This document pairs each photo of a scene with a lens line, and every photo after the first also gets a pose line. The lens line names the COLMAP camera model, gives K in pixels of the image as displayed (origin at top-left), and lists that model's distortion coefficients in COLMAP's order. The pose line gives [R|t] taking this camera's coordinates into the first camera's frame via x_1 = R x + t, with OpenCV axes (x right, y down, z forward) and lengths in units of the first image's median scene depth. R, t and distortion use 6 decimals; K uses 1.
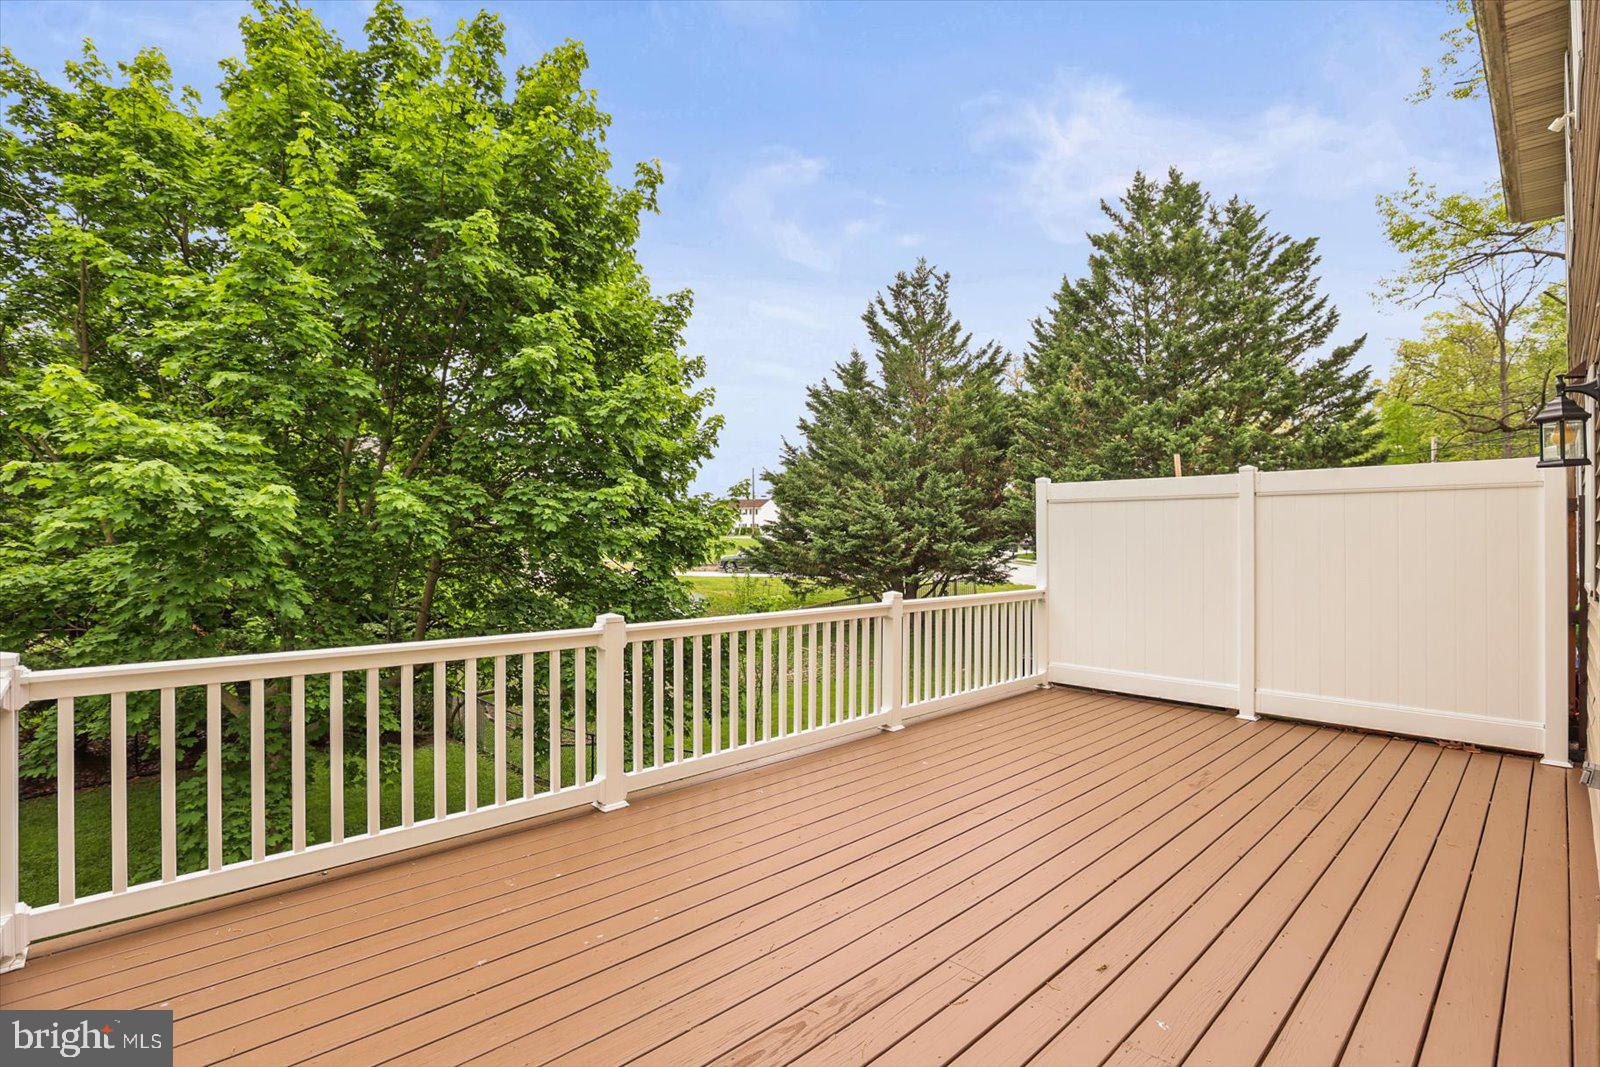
lens RADIAL K [[731.9, 0, 797.1], [0, 731.9, 535.0], [0, 0, 1]] dist [-0.031182, -0.000055]
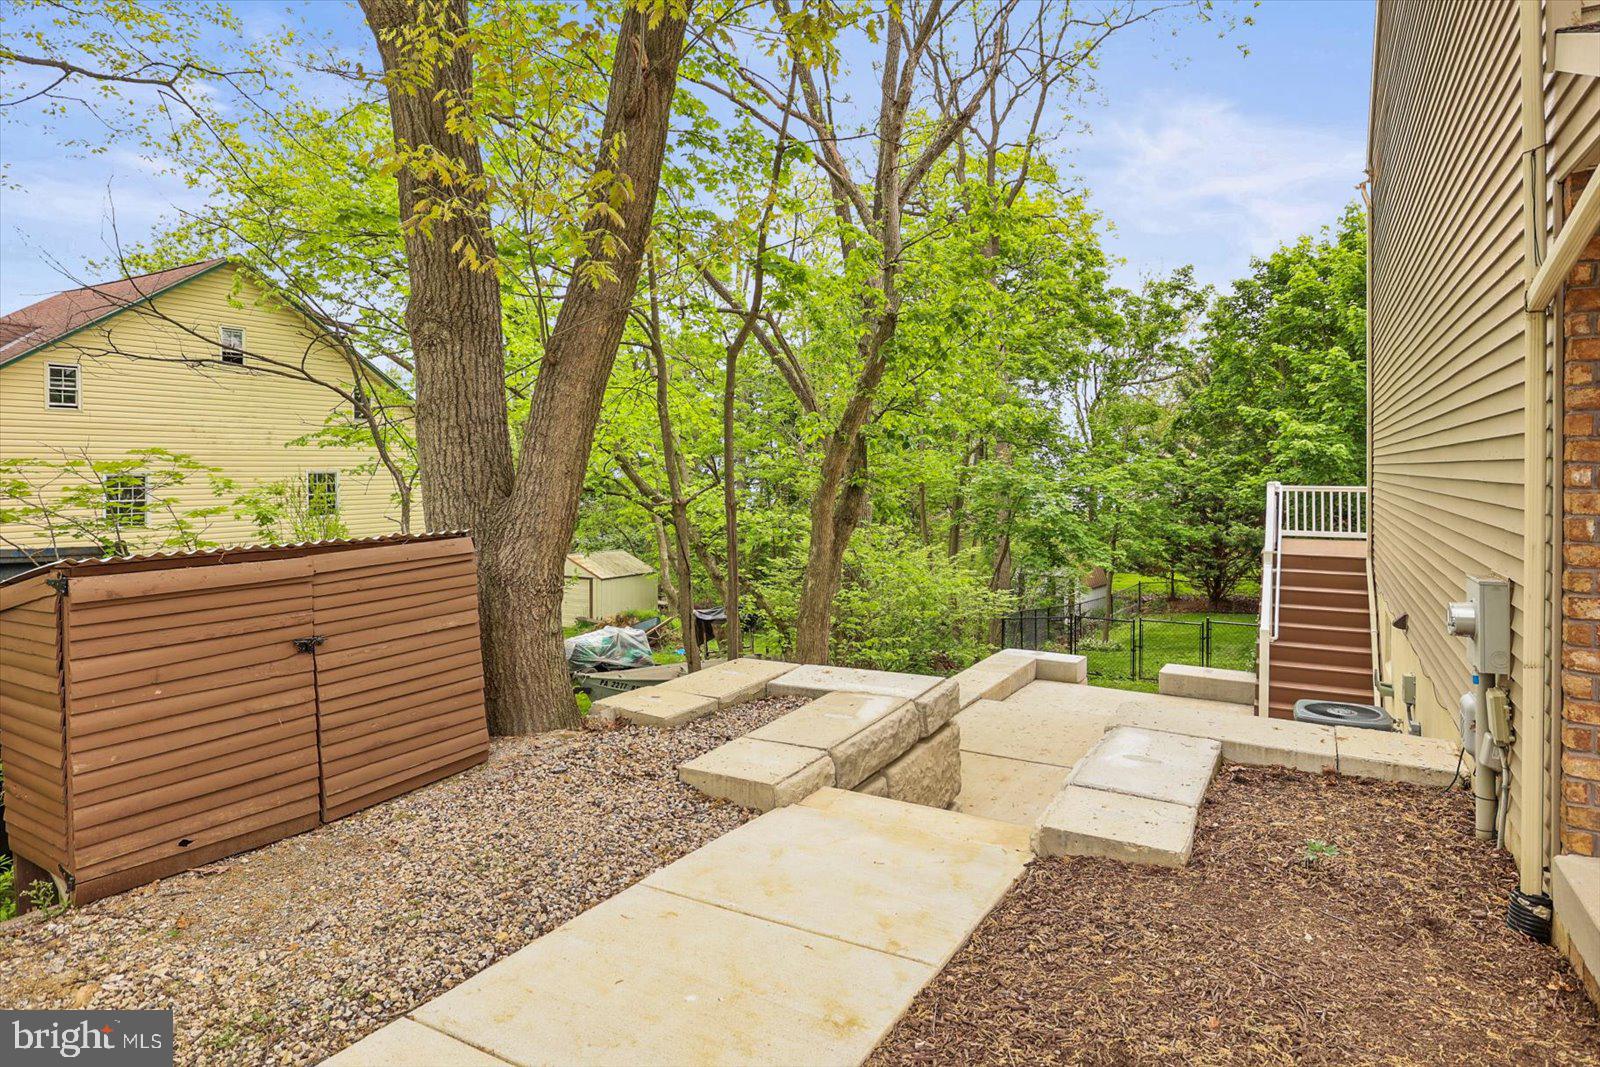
lens RADIAL K [[882.6, 0, 794.7], [0, 882.6, 467.4], [0, 0, 1]] dist [-0.001680, -0.000177]
pose [[0.285881, -0.003358, -0.958259, 2.262360], [0.008899, 0.999960, -0.000849, 0.011444], [0.958224, -0.008285, 0.285899, -2.356029]]
